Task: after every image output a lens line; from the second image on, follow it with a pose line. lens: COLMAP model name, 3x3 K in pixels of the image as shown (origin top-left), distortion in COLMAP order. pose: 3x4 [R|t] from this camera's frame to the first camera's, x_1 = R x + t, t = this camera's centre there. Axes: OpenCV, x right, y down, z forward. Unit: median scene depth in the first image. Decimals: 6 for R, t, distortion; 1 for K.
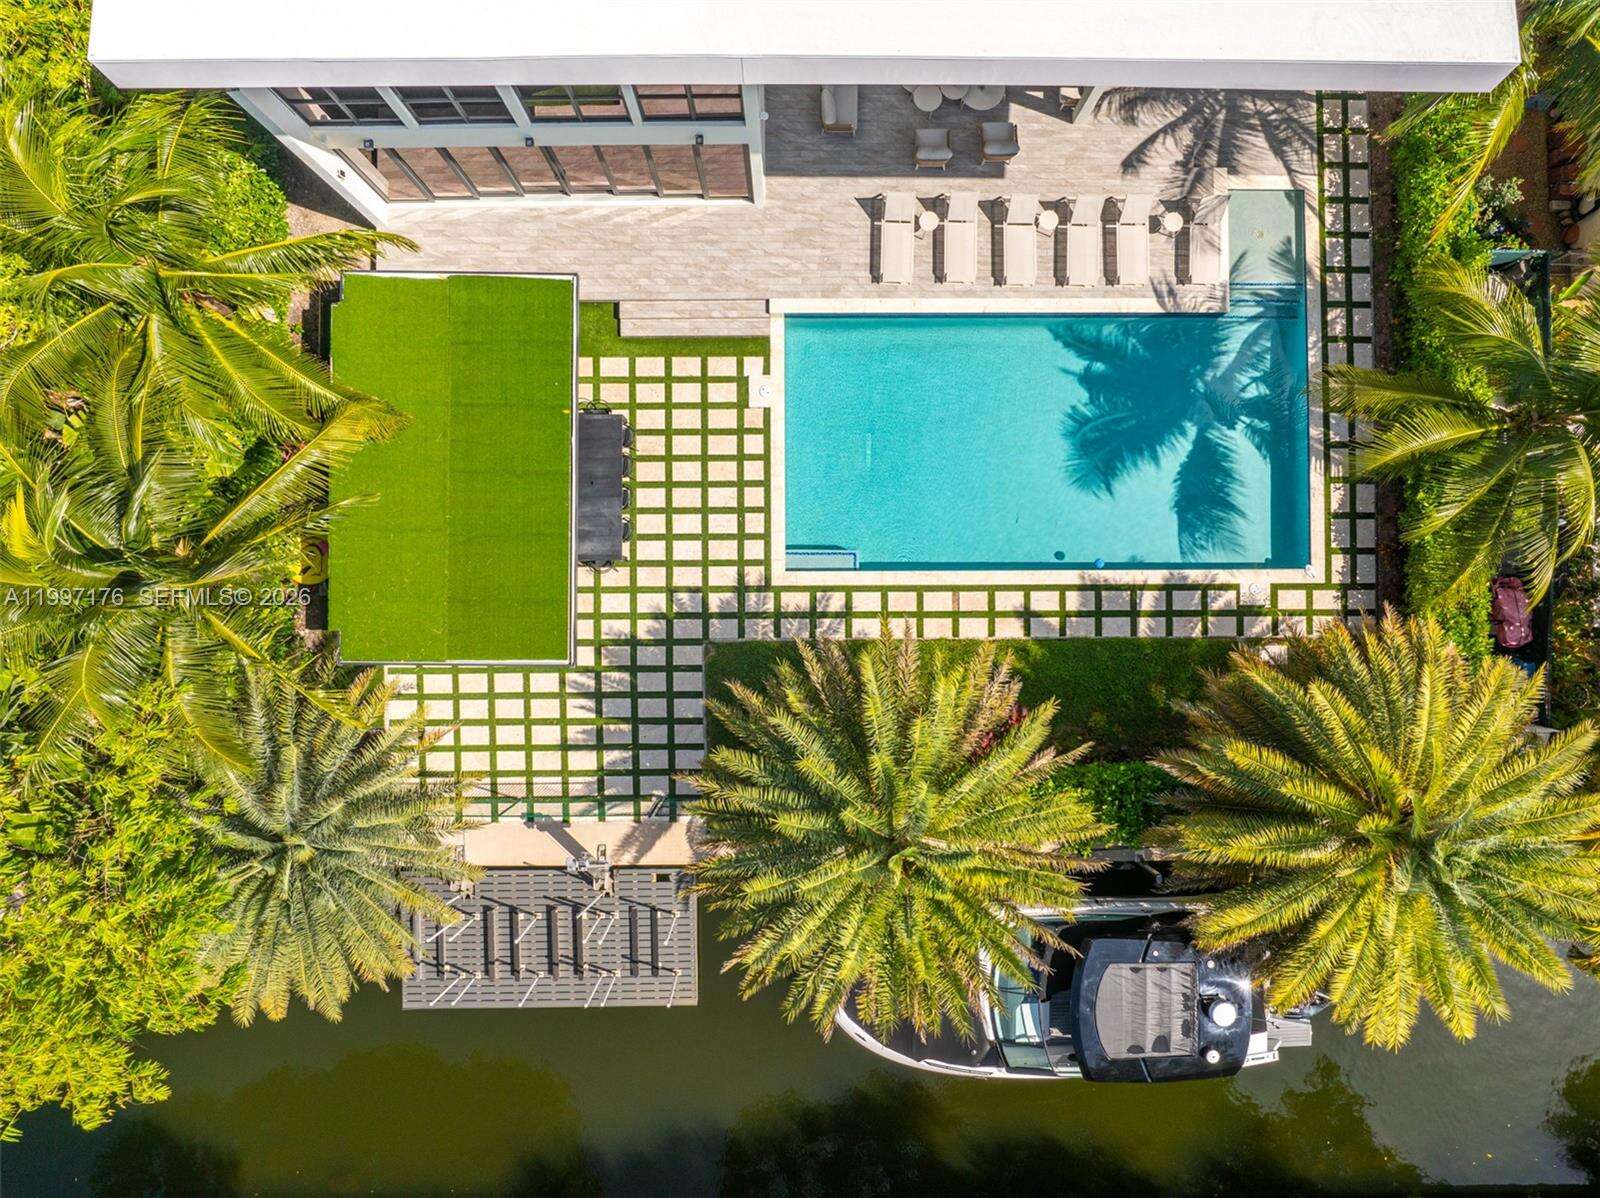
lens RADIAL K [[1114.8, 0, 804.3], [0, 1114.8, 597.4], [0, 0, 1]] dist [-0.004063, 0.003709]
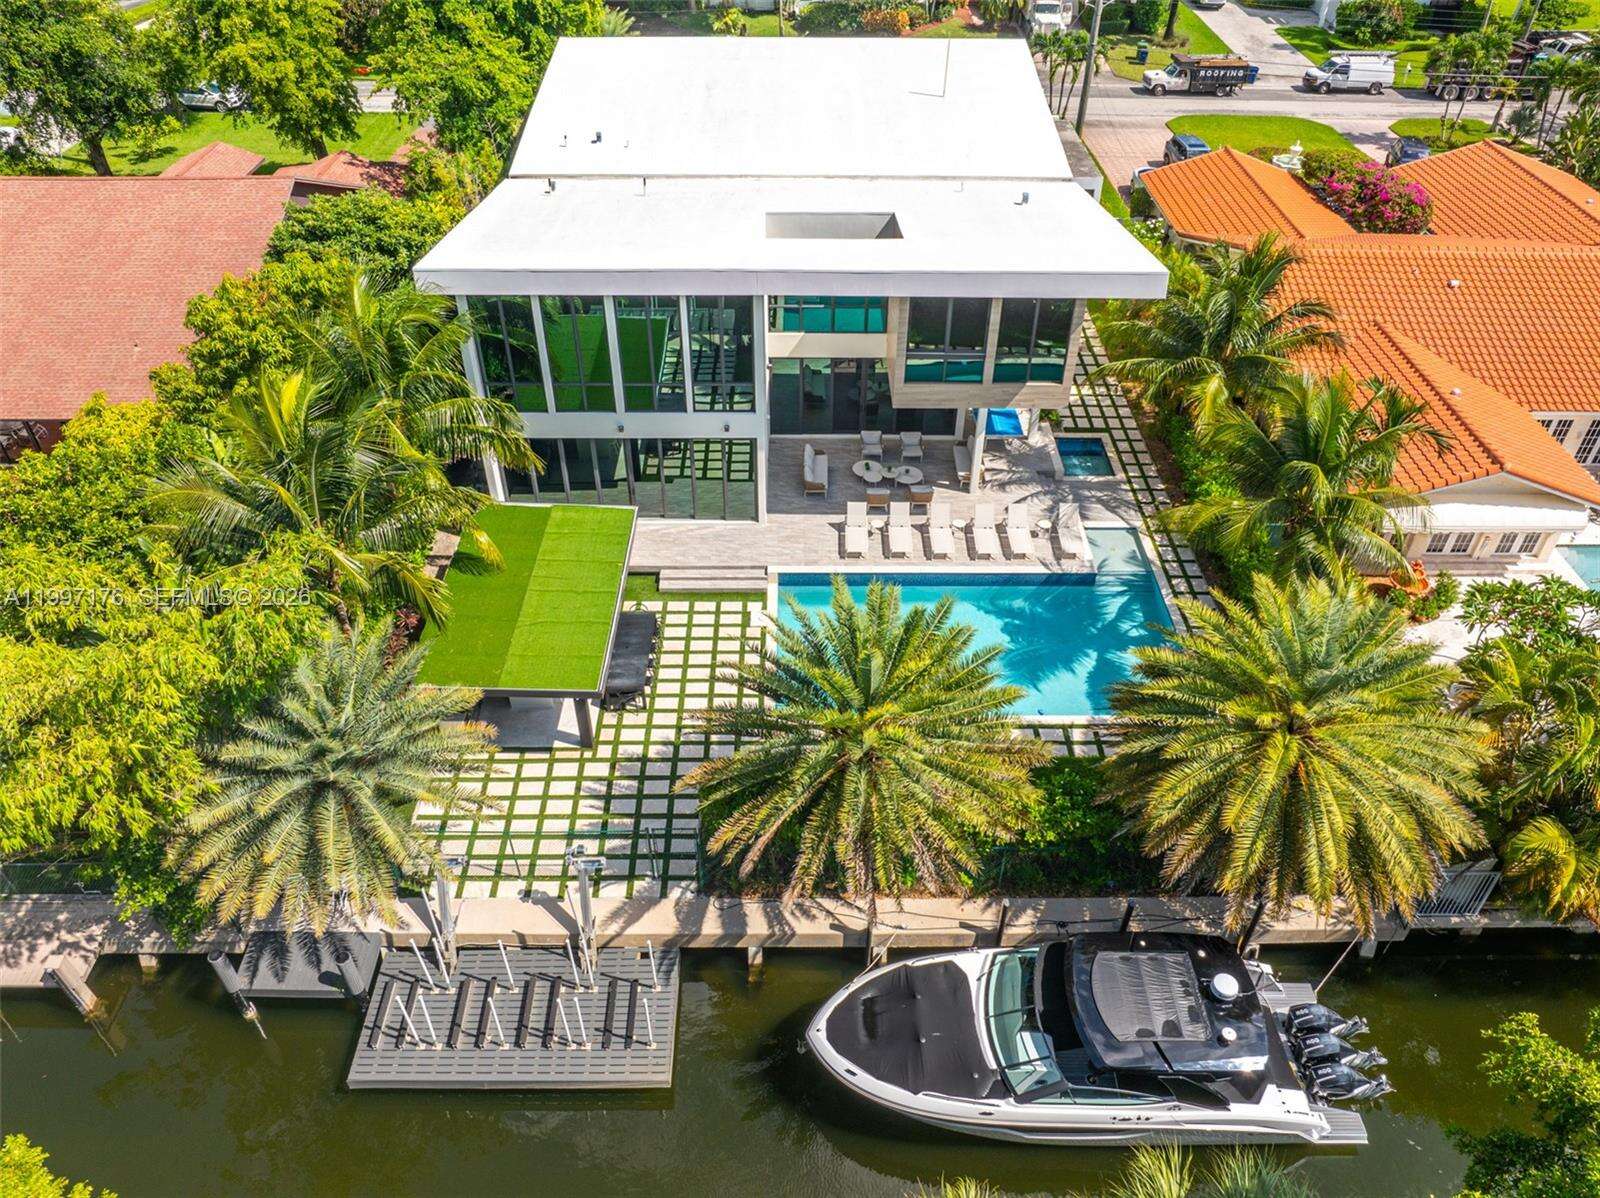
lens RADIAL K [[1114.8, 0, 795.7], [0, 1114.8, 594.7], [0, 0, 1]] dist [-0.004063, 0.003709]
pose [[0.999912, -0.007067, -0.011221, 0.019518], [-0.003919, 0.650937, -0.759122, 0.808350], [0.012669, 0.759099, 0.650852, 0.110938]]
